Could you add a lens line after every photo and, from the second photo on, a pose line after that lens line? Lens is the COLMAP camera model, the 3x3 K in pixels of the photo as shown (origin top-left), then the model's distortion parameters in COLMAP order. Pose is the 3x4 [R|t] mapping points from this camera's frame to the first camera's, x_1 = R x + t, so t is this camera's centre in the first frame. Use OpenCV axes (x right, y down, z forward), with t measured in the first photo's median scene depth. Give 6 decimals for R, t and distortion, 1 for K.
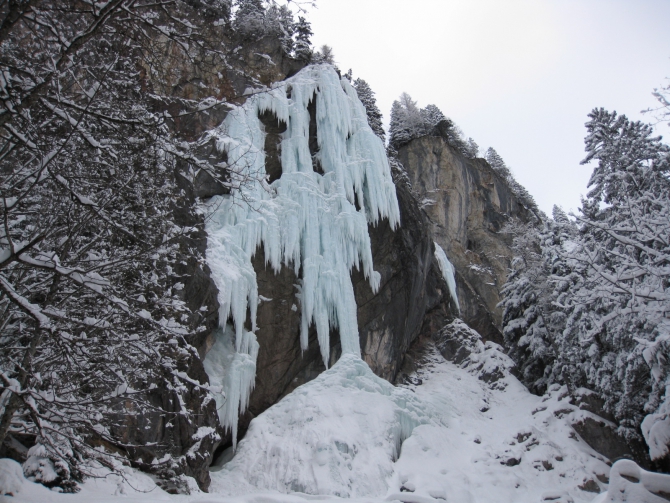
lens RADIAL K [[720.2, 0, 335.0], [0, 720.2, 251.5], [0, 0, 1]] dist [-0.165632, 0.104780]
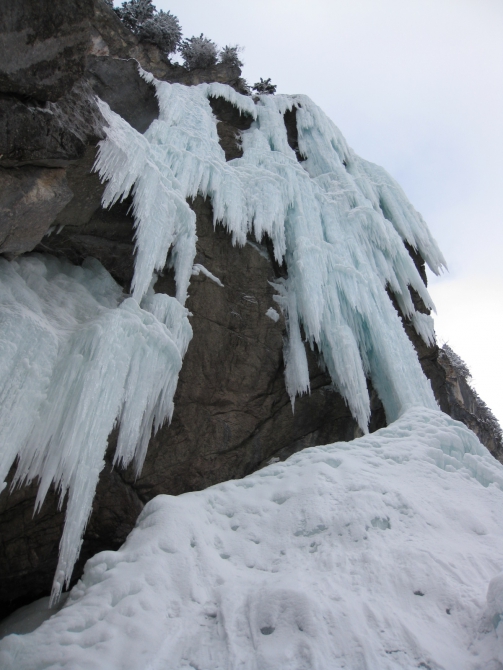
lens RADIAL K [[720.2, 0, 251.5], [0, 720.2, 335.0], [0, 0, 1]] dist [-0.165632, 0.104780]
pose [[0.990042, 0.138031, 0.027631, -0.081432], [-0.127661, 0.963097, -0.236953, 0.197354], [-0.059319, 0.231066, 0.971128, 0.618932]]
